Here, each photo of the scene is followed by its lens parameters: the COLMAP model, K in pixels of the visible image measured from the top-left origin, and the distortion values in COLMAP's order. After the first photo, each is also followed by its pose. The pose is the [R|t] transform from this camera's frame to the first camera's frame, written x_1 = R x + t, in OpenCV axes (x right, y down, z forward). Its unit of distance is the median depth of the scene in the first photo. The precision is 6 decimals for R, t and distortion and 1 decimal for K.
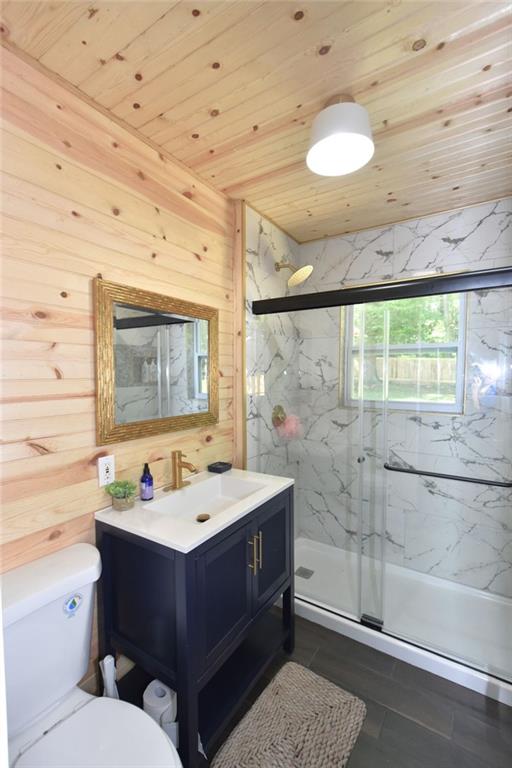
lens RADIAL K [[339.3, 0, 242.7], [0, 339.3, 390.2], [0, 0, 1]] dist [0.004494, -0.004429]
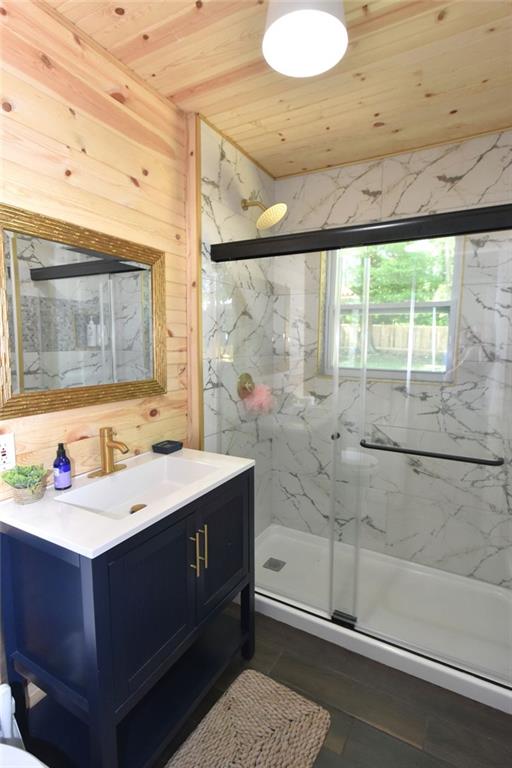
lens RADIAL K [[360.9, 0, 271.4], [0, 360.9, 384.0], [0, 0, 1]] dist [0.003276, -0.004722]
pose [[0.996913, 0.001694, 0.078501, 0.111973], [-0.006179, 0.998359, 0.056923, 0.022715], [-0.078276, -0.057233, 0.995288, 0.113592]]
